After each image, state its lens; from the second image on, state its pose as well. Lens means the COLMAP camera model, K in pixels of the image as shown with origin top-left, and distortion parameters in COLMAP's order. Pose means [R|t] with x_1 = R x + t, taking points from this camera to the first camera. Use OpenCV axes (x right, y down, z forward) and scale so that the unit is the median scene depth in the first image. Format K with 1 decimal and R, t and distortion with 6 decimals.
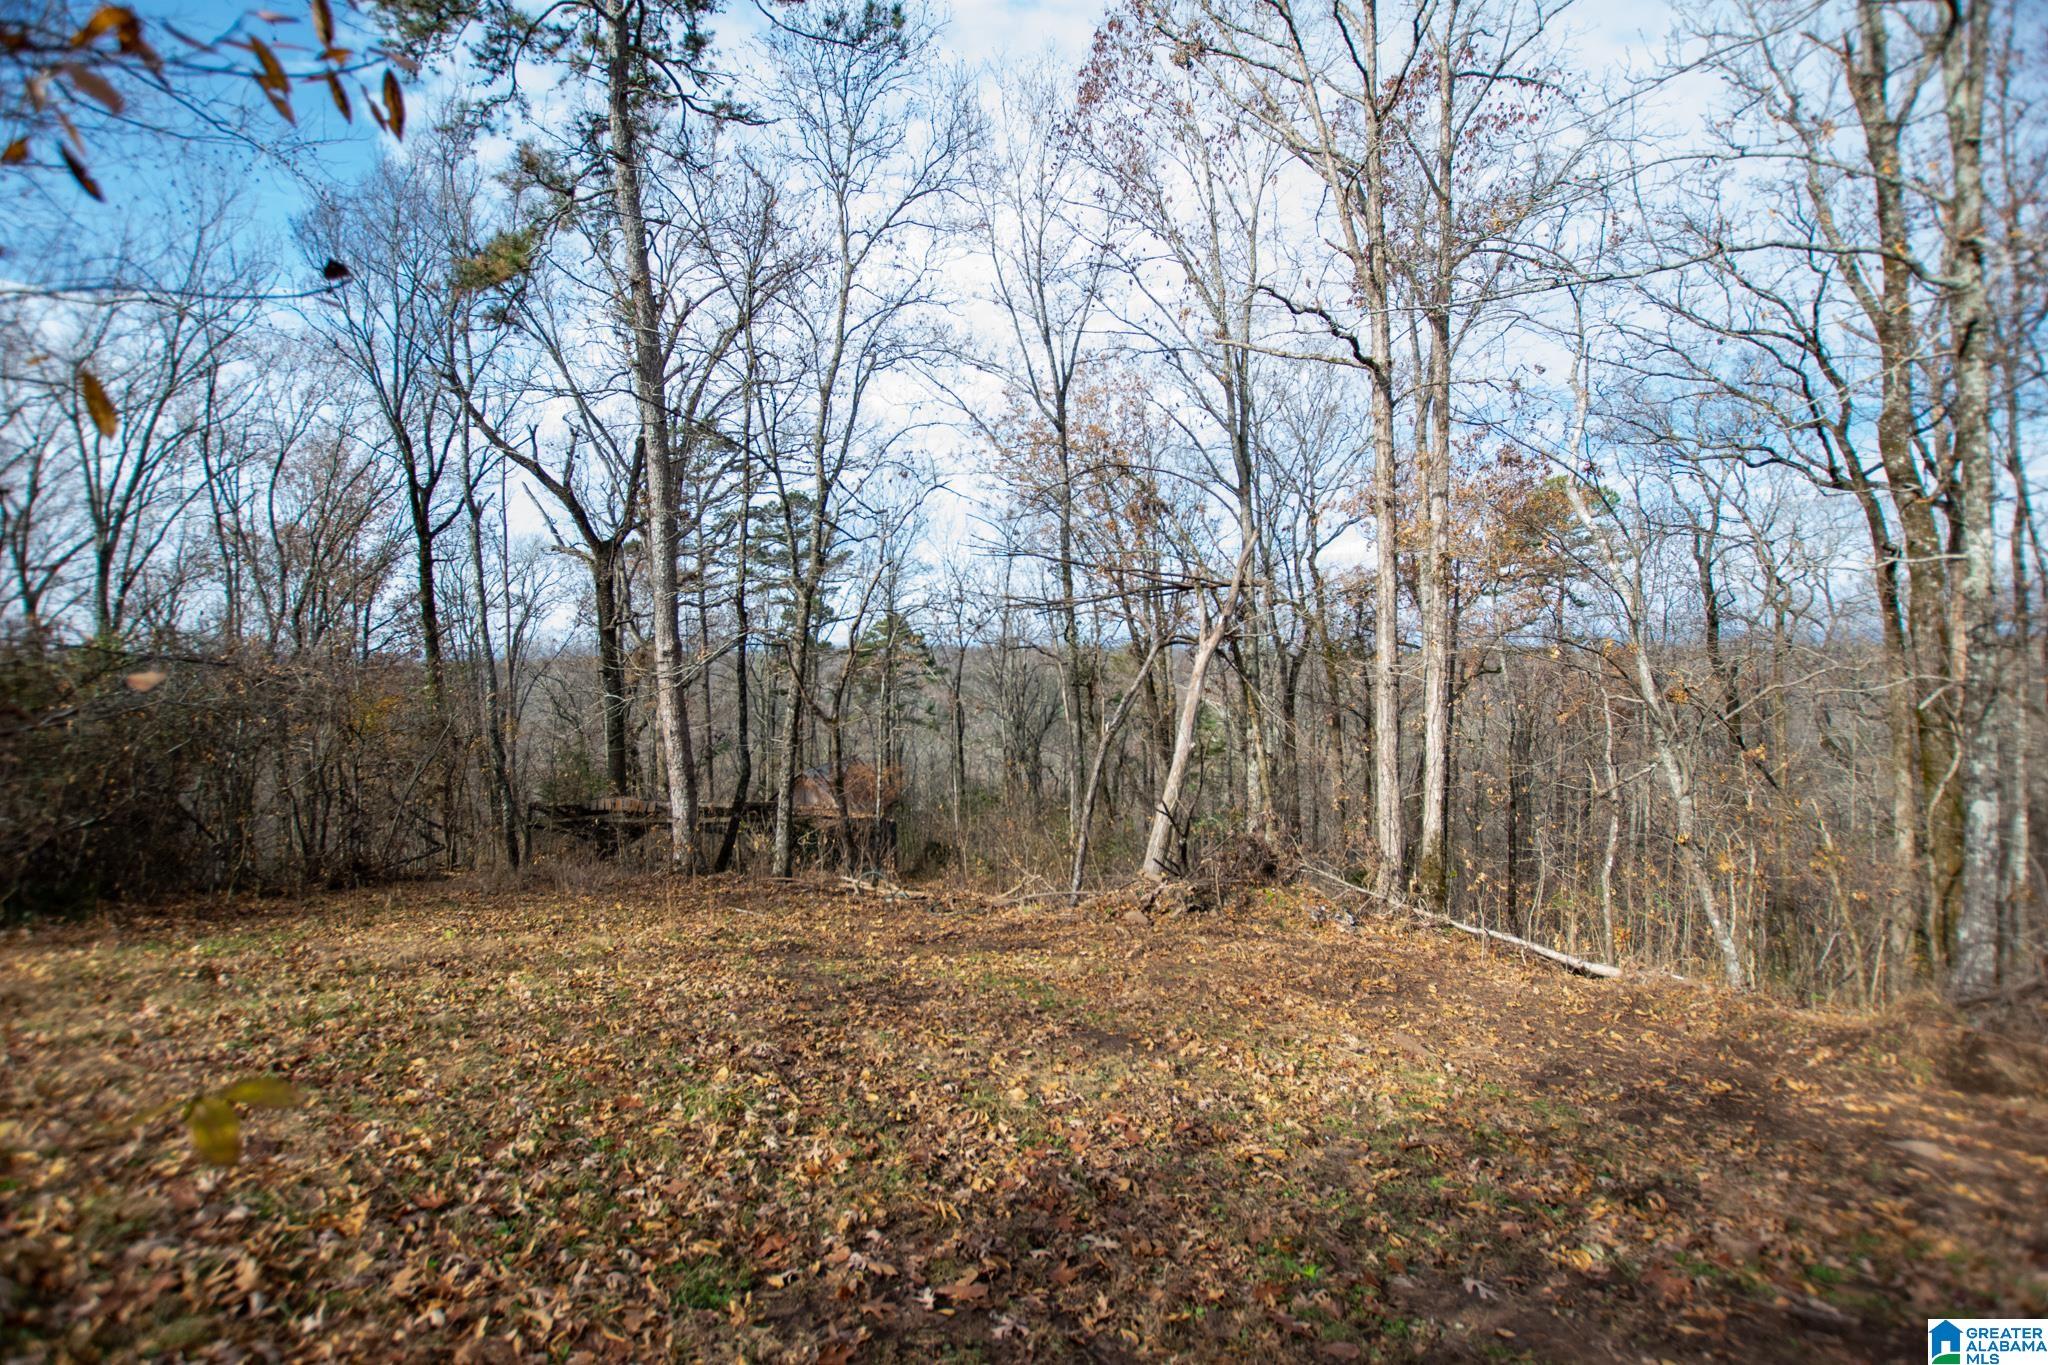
lens RADIAL K [[889.6, 0, 1020.1], [0, 889.6, 685.1], [0, 0, 1]] dist [-0.032917, 0.002546]
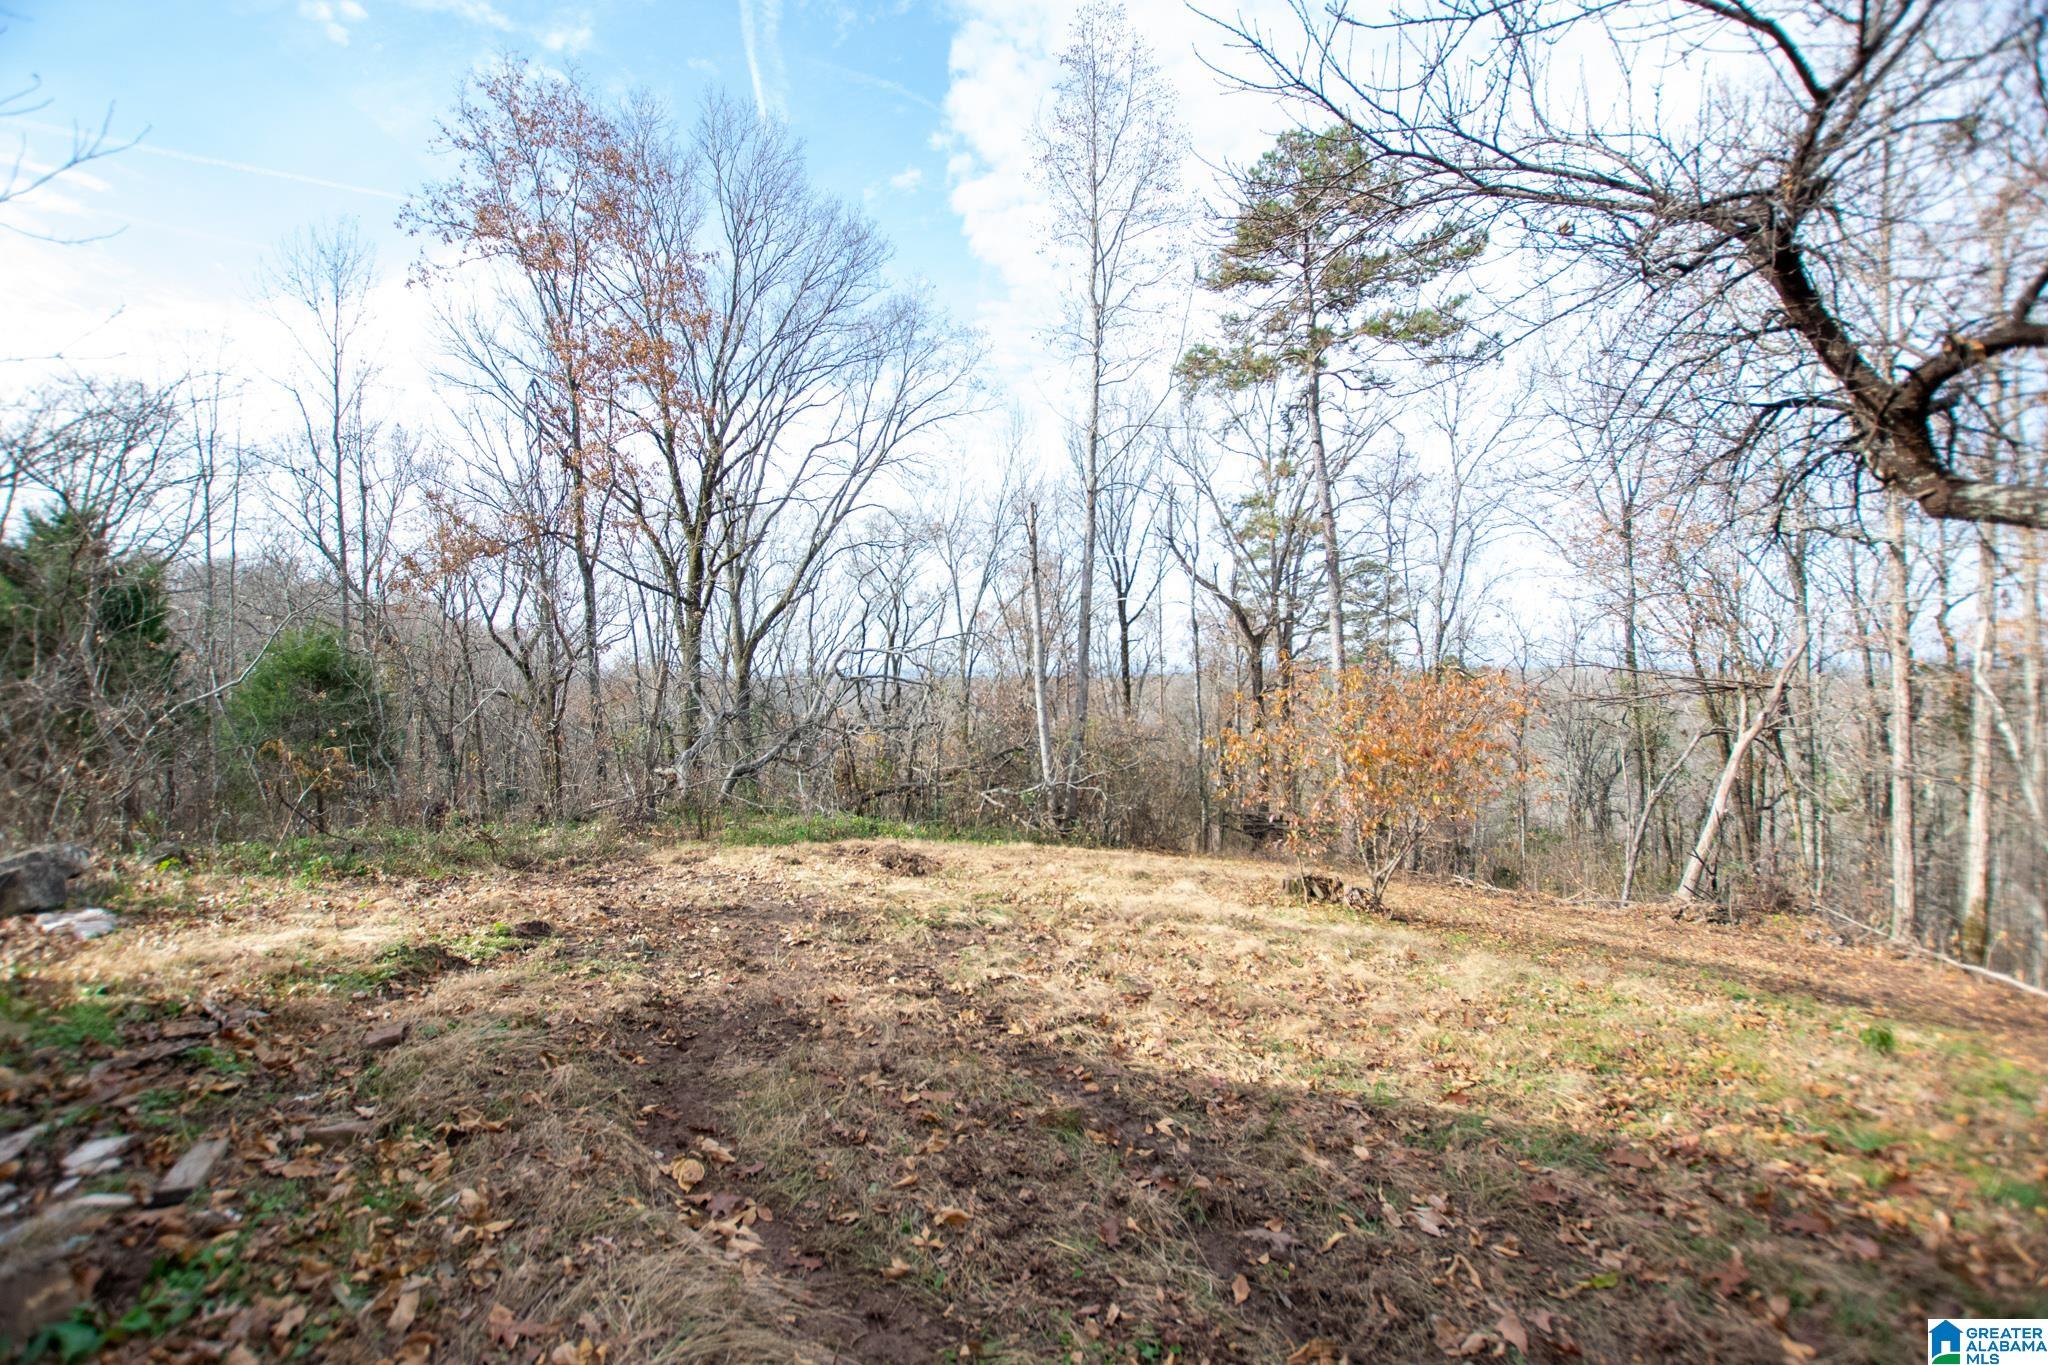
lens RADIAL K [[889.6, 0, 1024.0], [0, 889.6, 686.7], [0, 0, 1]] dist [-0.032917, 0.002546]
pose [[0.840247, 0.011146, -0.542089, 0.004943], [-0.021079, 0.999704, -0.012119, -0.061040], [0.541794, 0.021610, 0.840234, -0.522443]]
